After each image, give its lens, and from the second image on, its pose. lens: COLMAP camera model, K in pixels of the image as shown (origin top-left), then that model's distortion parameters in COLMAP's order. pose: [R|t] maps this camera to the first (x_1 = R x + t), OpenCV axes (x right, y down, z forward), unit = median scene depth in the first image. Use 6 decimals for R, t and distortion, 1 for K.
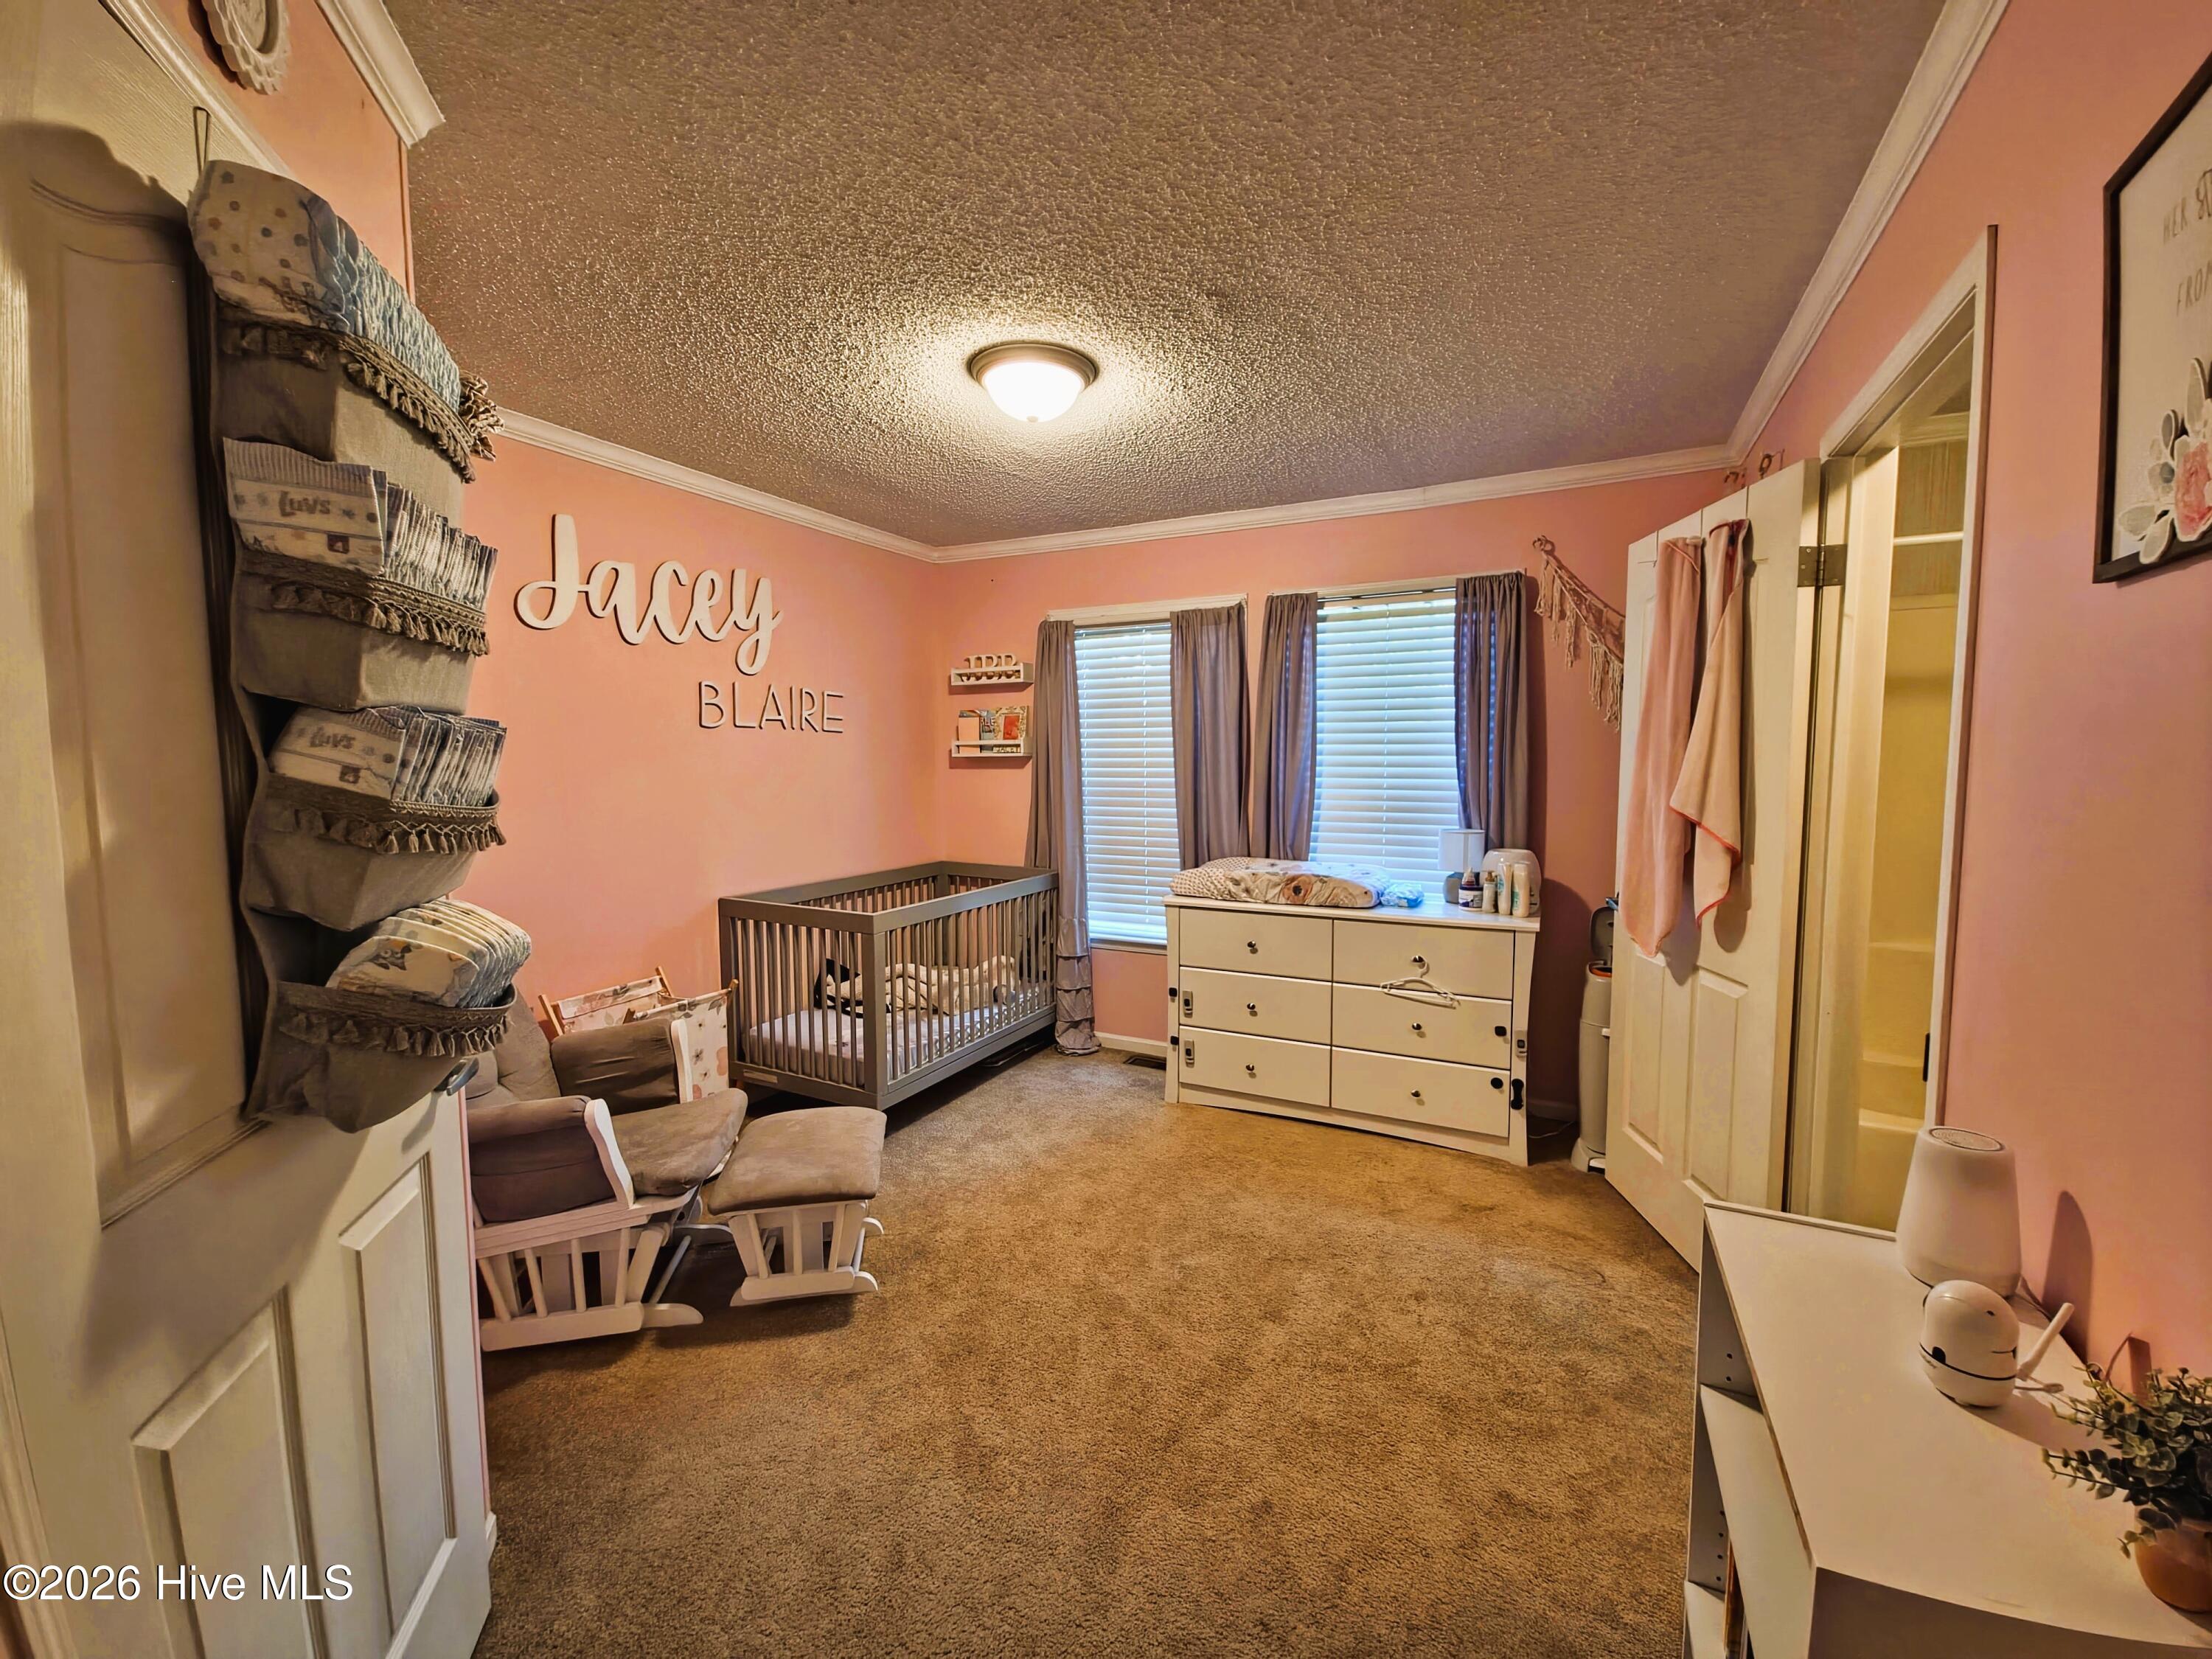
lens RADIAL K [[919.4, 0, 1106.0], [0, 919.4, 829.5], [0, 0, 1]] dist [0.000456, -0.000033]
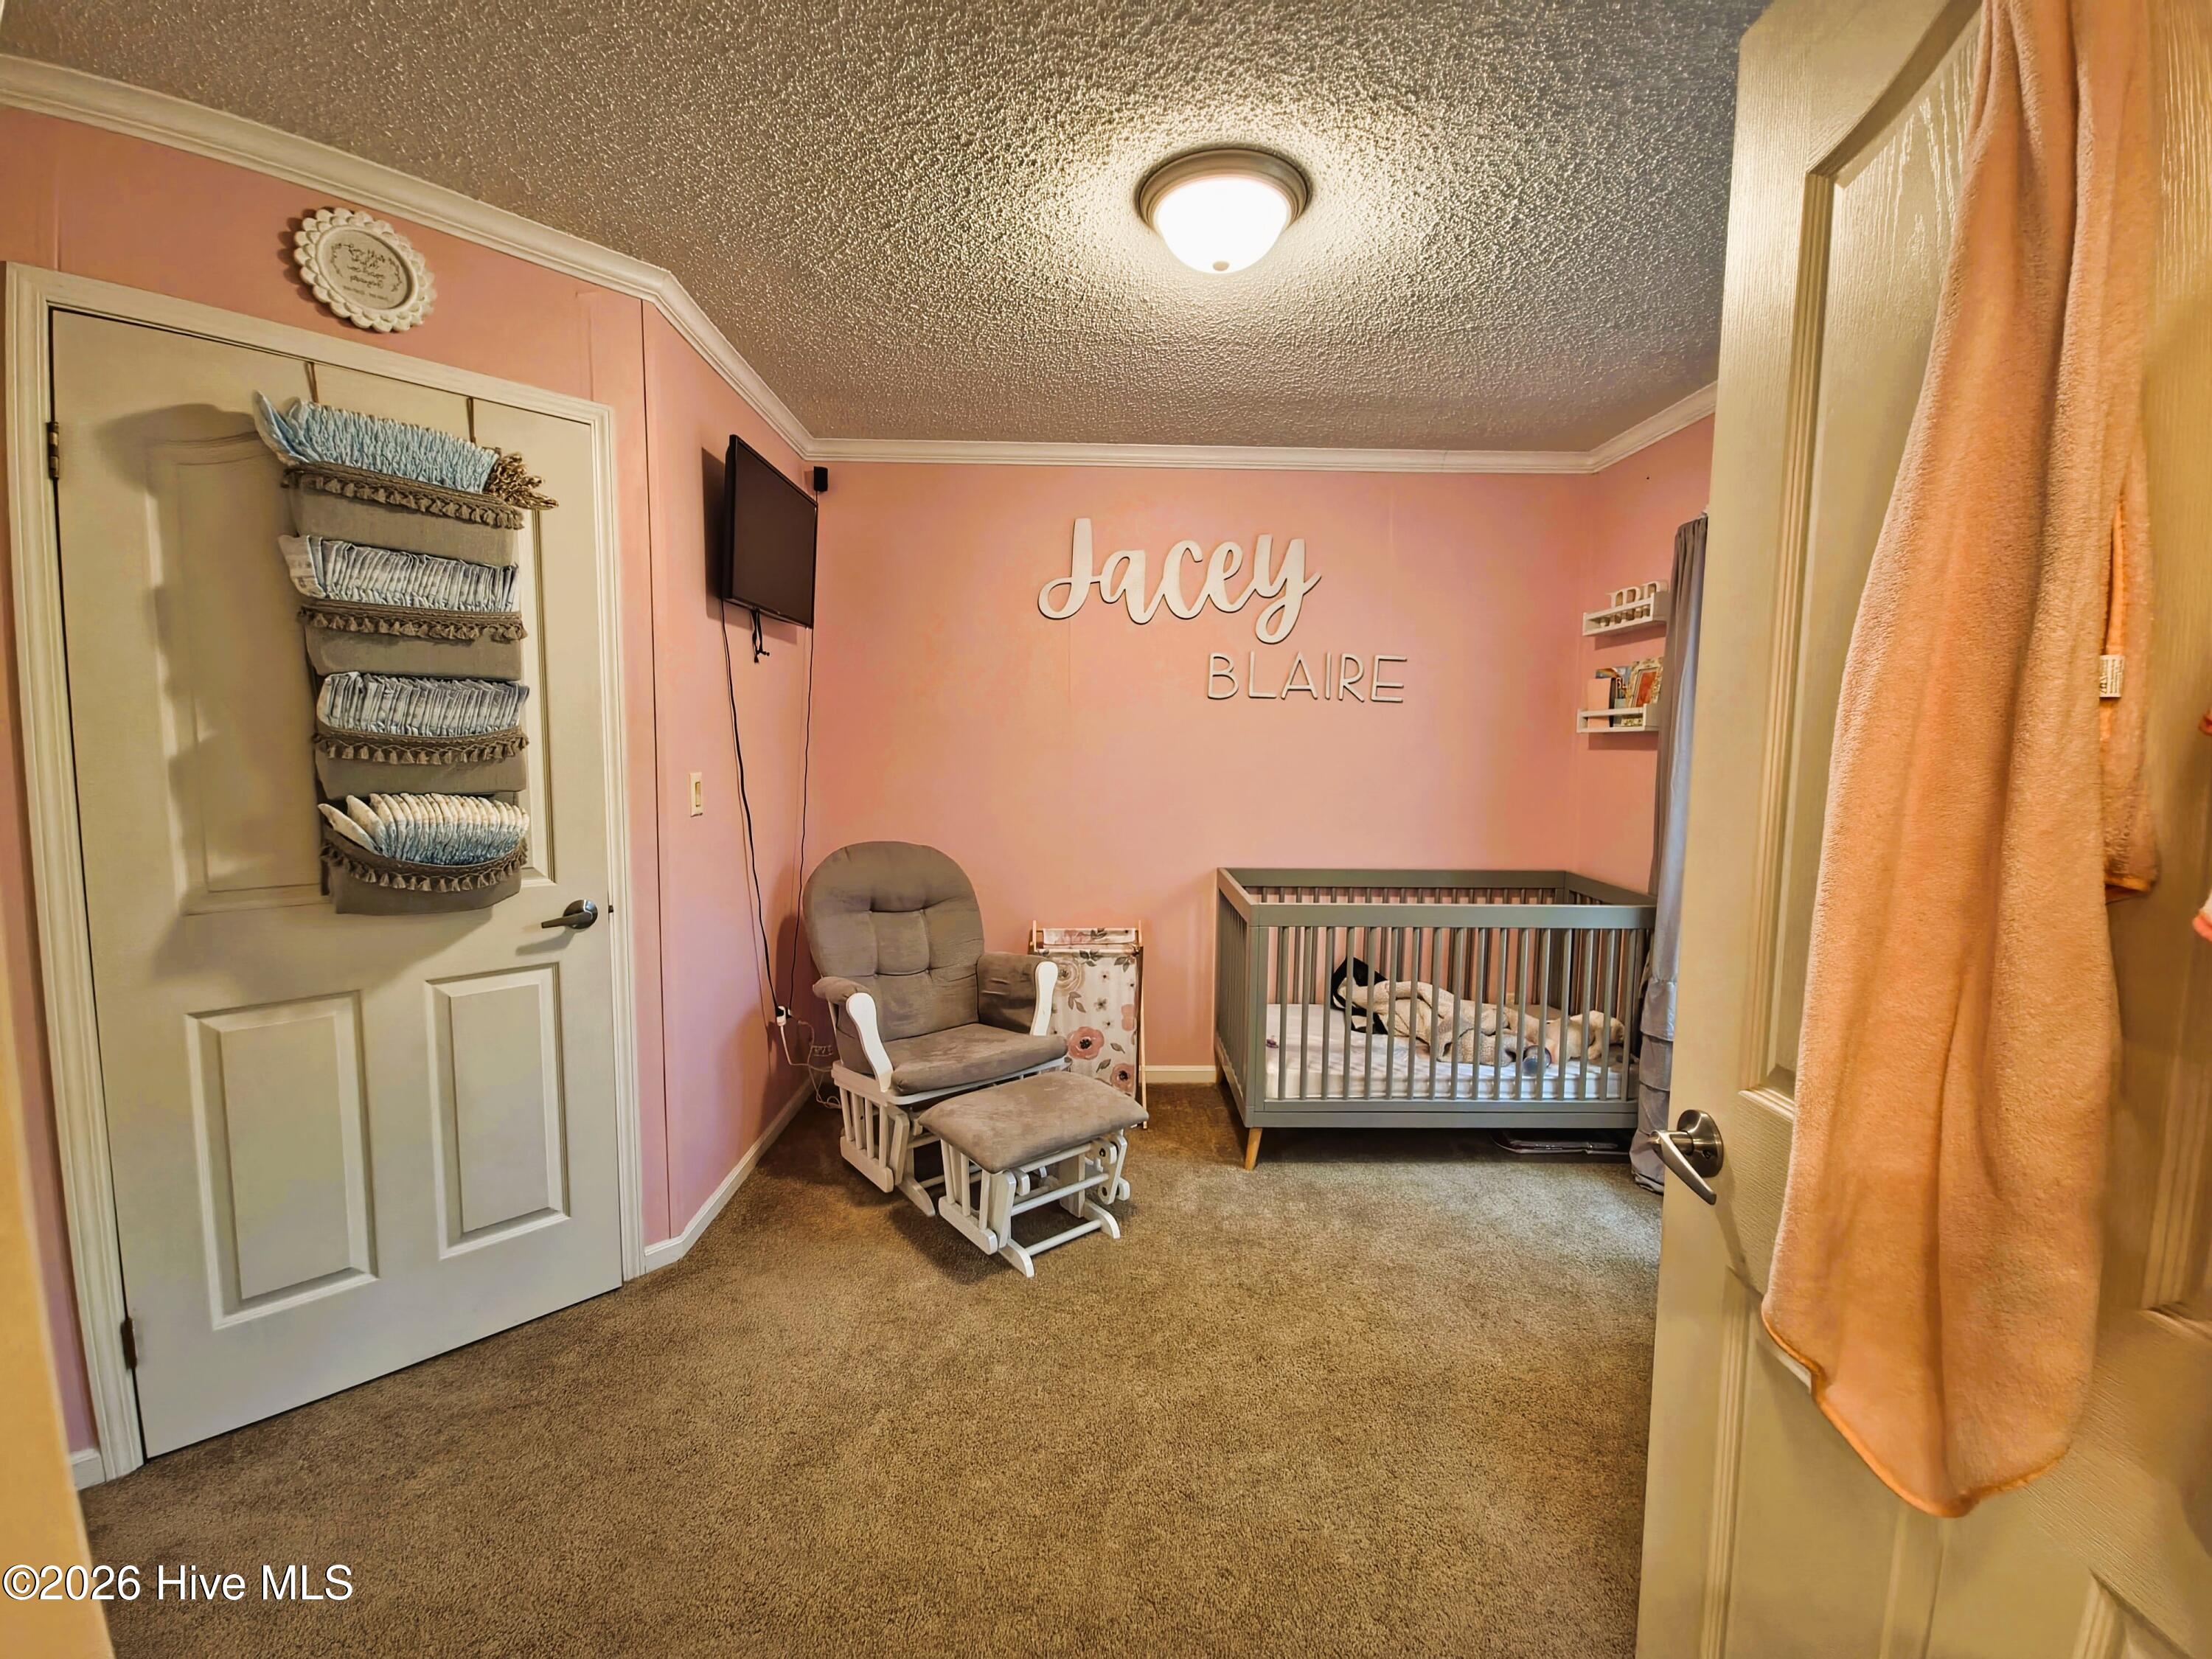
lens RADIAL K [[919.4, 0, 1106.0], [0, 919.4, 829.5], [0, 0, 1]] dist [0.000456, -0.000033]
pose [[0.473038, 0.095007, -0.875905, 0.378159], [-0.084528, 0.994477, 0.062219, -0.018659], [0.876978, 0.044607, 0.478456, 0.381863]]
